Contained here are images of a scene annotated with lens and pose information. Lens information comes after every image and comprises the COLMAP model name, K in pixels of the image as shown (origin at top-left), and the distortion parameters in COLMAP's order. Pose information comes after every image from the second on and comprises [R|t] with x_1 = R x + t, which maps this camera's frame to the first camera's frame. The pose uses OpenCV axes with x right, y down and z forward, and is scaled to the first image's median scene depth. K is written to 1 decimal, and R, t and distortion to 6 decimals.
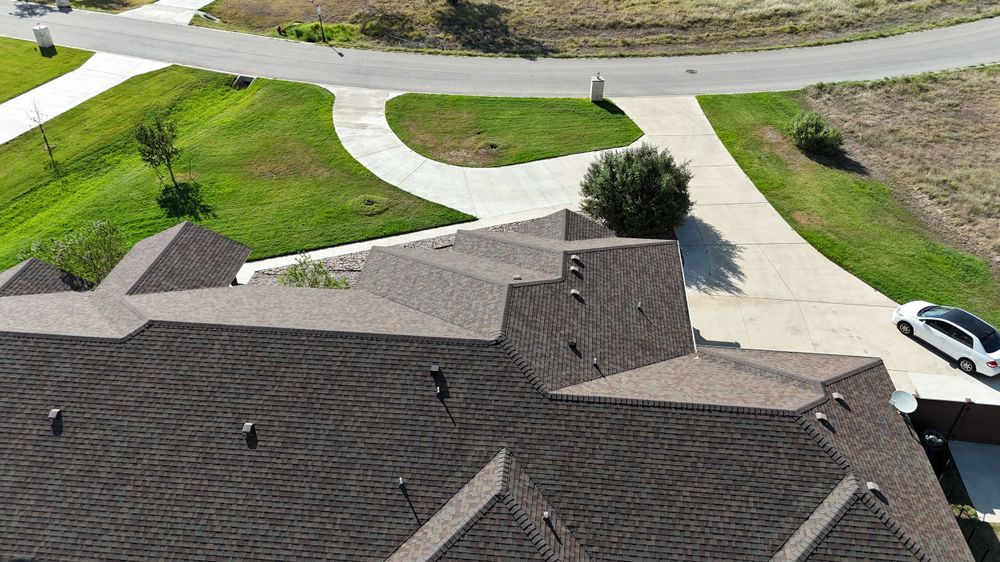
lens RADIAL K [[738.4, 0, 501.7], [0, 738.4, 267.6], [0, 0, 1]] dist [0.076319, -0.076070]
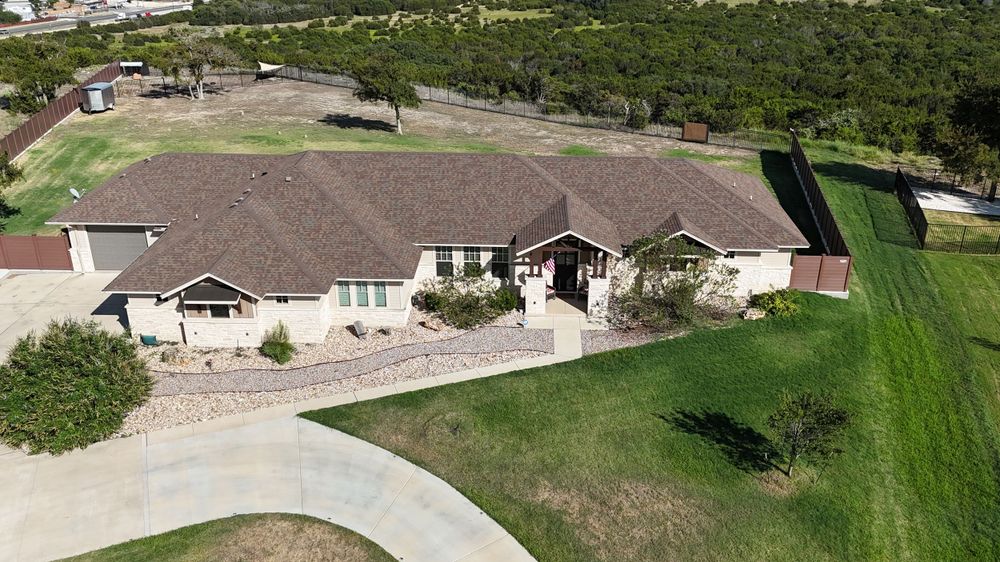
lens RADIAL K [[859.8, 0, 504.9], [0, 859.8, 279.8], [0, 0, 1]] dist [0.087121, -0.108761]
pose [[-0.998312, 0.023831, -0.052960, -0.199671], [-0.034304, 0.493862, 0.868864, -0.914668], [0.046861, 0.869214, -0.492211, 1.364021]]
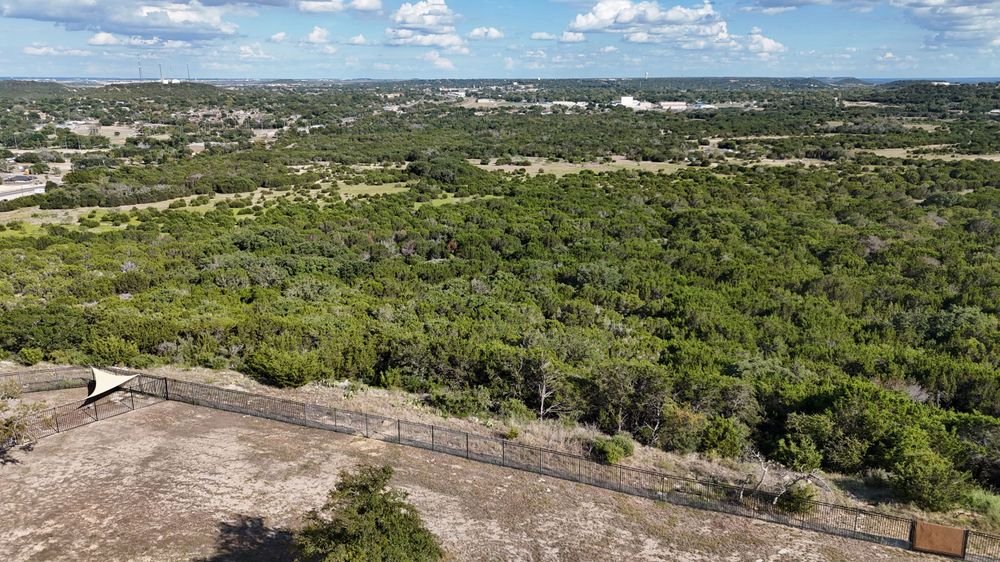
lens RADIAL K [[740.8, 0, 503.9], [0, 740.8, 271.1], [0, 0, 1]] dist [0.068057, -0.060884]
pose [[-0.964798, 0.065839, -0.254619, 0.012374], [-0.155627, 0.637521, 0.754551, -0.160279], [0.212004, 0.767614, -0.604833, 0.219335]]
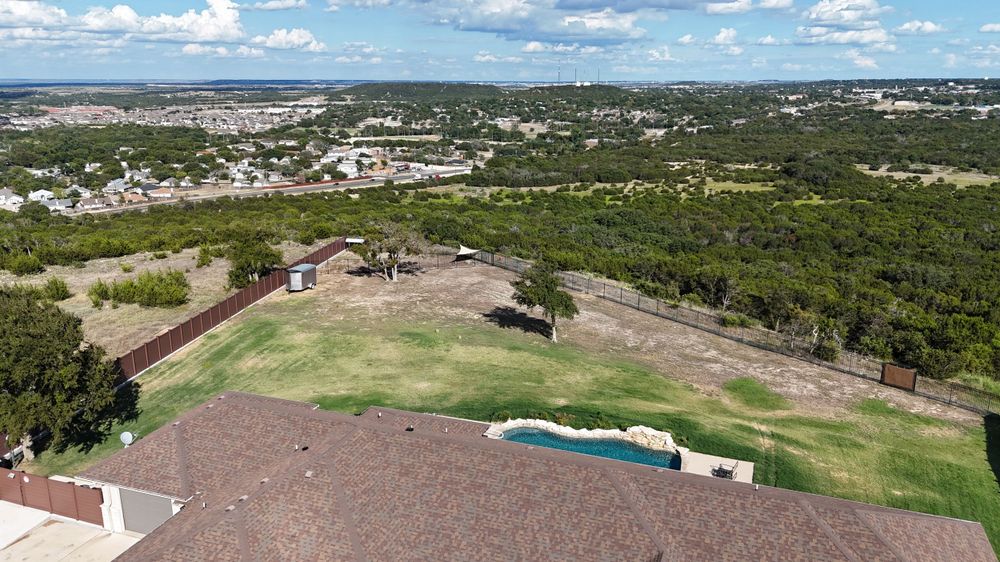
lens RADIAL K [[738.2, 0, 504.3], [0, 738.2, 279.5], [0, 0, 1]] dist [0.066043, -0.064740]
pose [[-0.970335, -0.063901, 0.233165, -0.348240], [0.142107, 0.629487, 0.763906, -0.681084], [-0.195589, 0.774379, -0.601733, 0.949458]]
